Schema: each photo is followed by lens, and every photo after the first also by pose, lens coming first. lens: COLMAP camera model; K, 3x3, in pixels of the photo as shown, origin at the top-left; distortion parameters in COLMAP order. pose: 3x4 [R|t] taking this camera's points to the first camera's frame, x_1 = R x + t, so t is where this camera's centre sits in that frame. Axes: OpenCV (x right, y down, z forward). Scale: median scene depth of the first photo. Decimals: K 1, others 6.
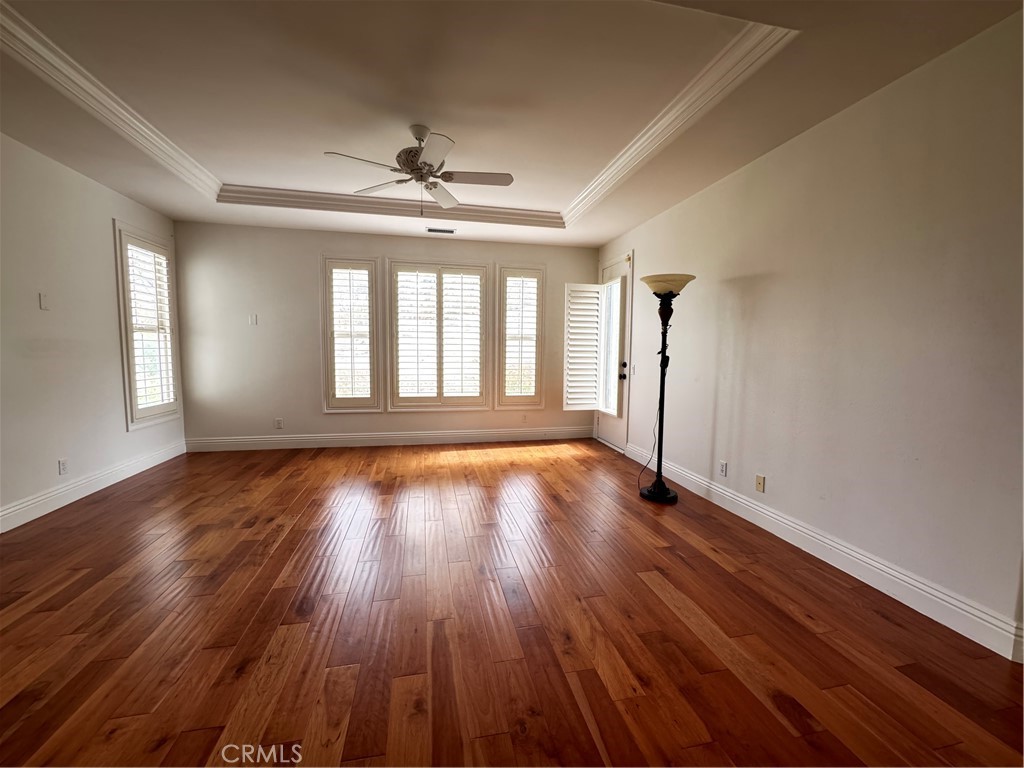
lens RADIAL K [[412.1, 0, 512.0], [0, 412.1, 384.0], [0, 0, 1]] dist [-0.001864, -0.000058]
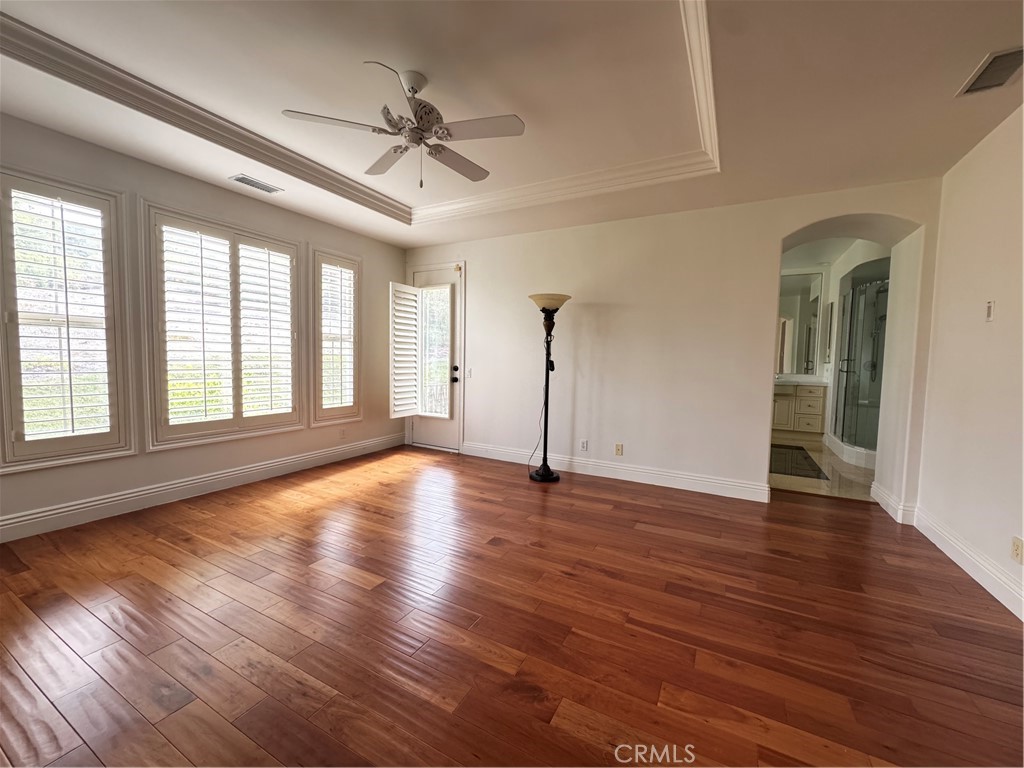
lens RADIAL K [[412.1, 0, 512.0], [0, 412.1, 384.0], [0, 0, 1]] dist [-0.001864, -0.000058]
pose [[0.647522, -0.044850, 0.760726, -0.420336], [0.049319, 0.998640, 0.016897, -0.016991], [-0.760449, 0.026577, 0.648854, 0.200707]]
